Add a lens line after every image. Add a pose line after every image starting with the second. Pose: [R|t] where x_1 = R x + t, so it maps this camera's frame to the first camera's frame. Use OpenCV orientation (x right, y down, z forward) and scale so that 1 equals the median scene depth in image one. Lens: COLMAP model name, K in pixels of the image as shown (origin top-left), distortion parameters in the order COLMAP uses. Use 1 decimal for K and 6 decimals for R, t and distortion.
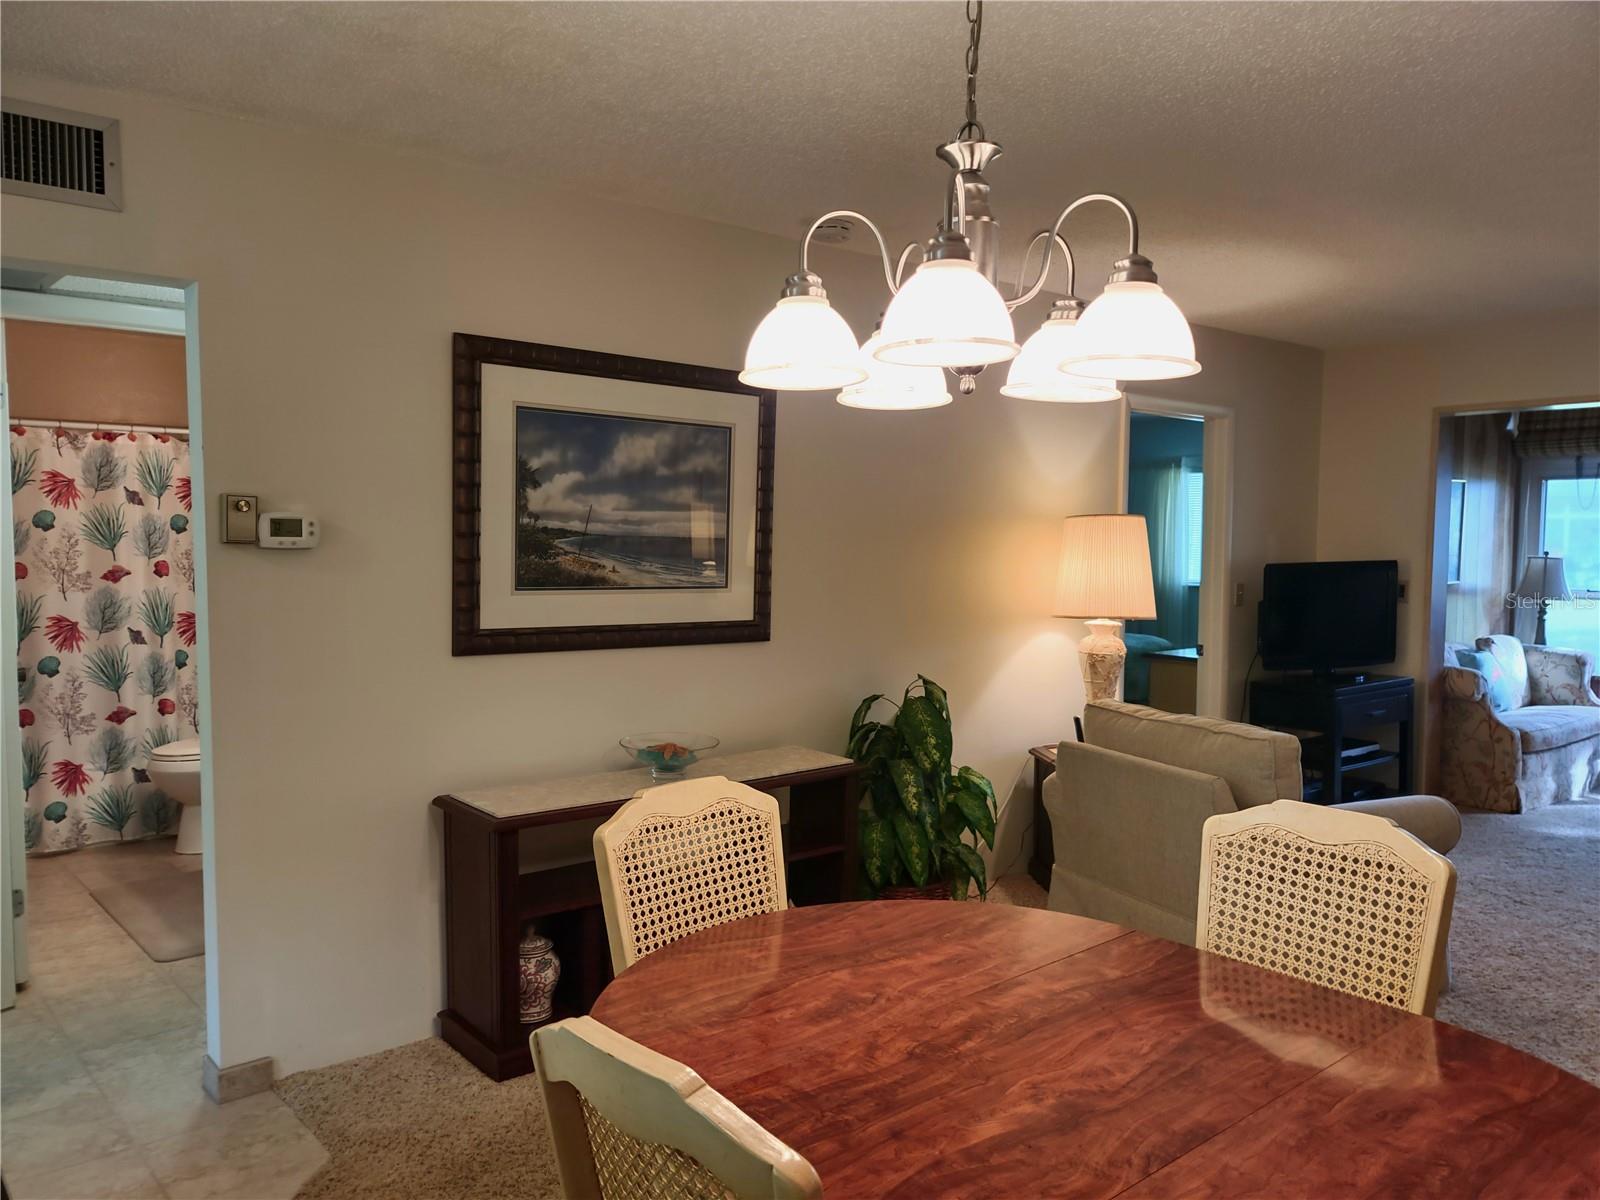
lens RADIAL K [[1194.9, 0, 791.7], [0, 1194.9, 626.4], [0, 0, 1]] dist [0.067998, -0.070637]
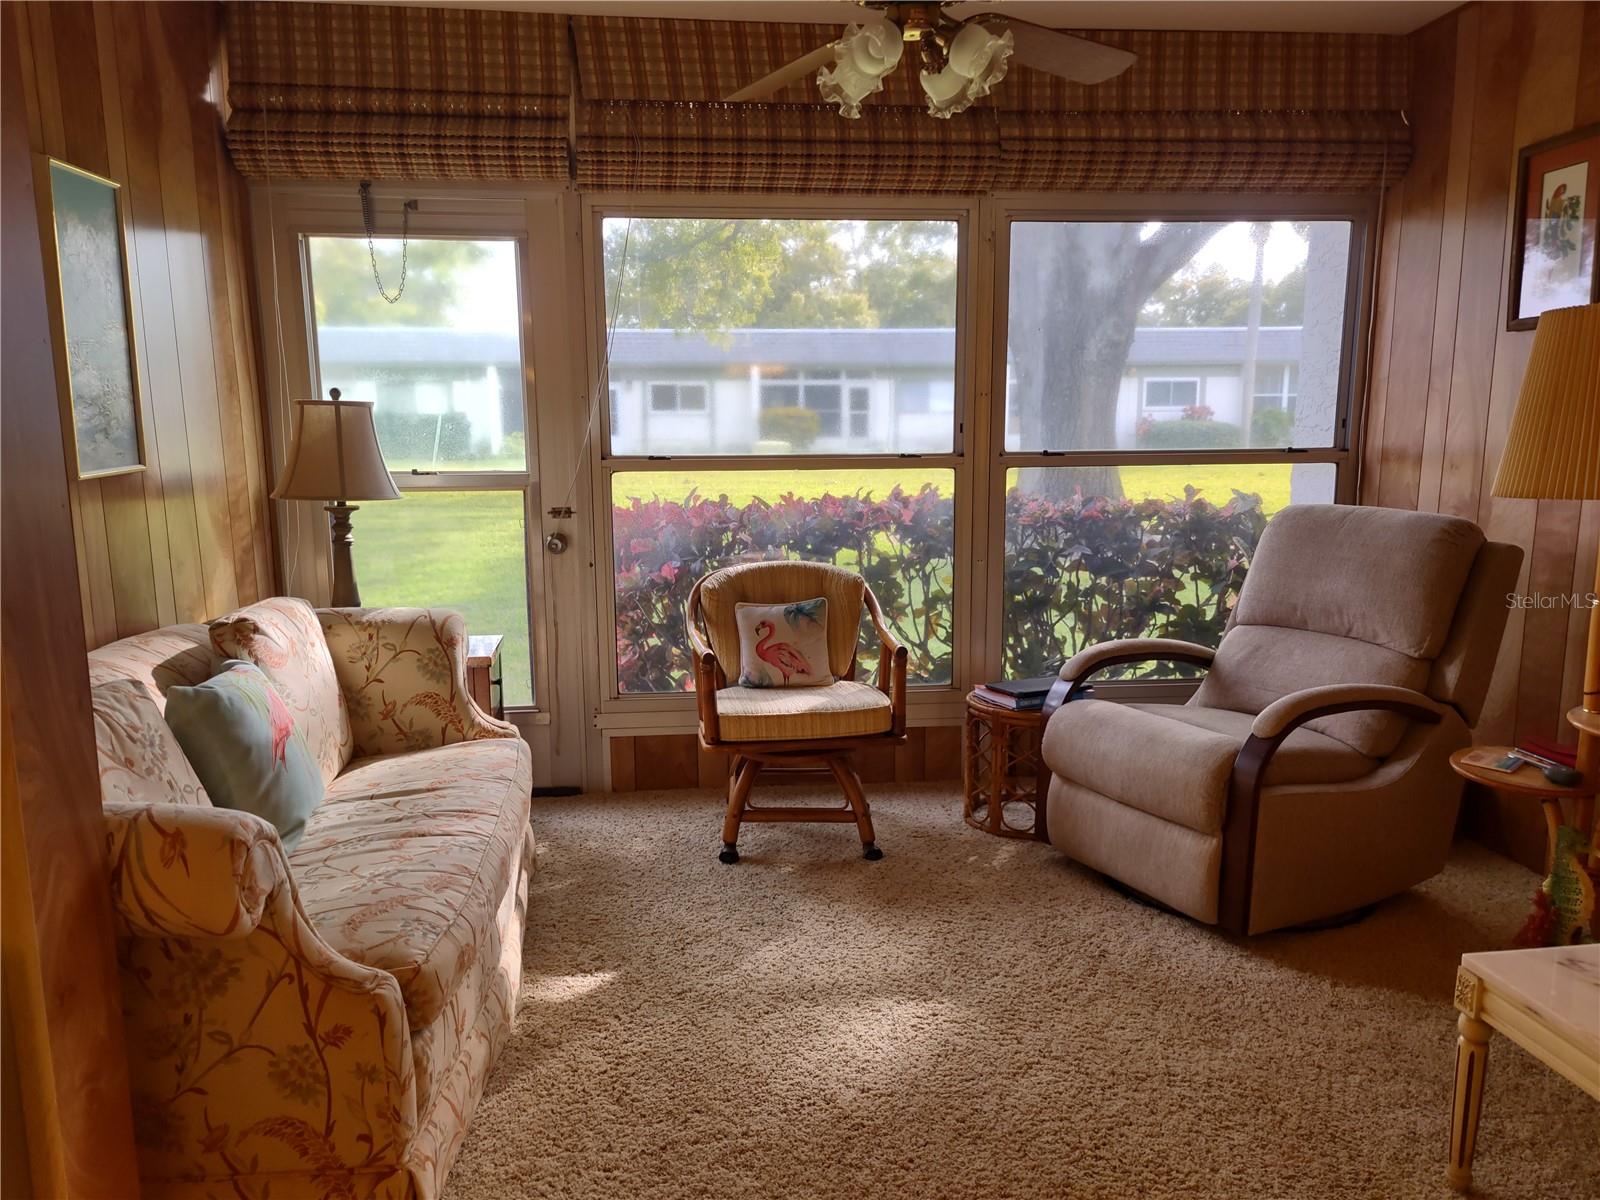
lens RADIAL K [[1183.2, 0, 802.4], [0, 1183.2, 606.6], [0, 0, 1]] dist [0.051343, -0.019817]
pose [[0.553364, -0.144062, 0.820387, 0.363324], [0.067960, 0.989455, 0.127911, -0.028466], [-0.830162, -0.015028, 0.557319, 0.641507]]
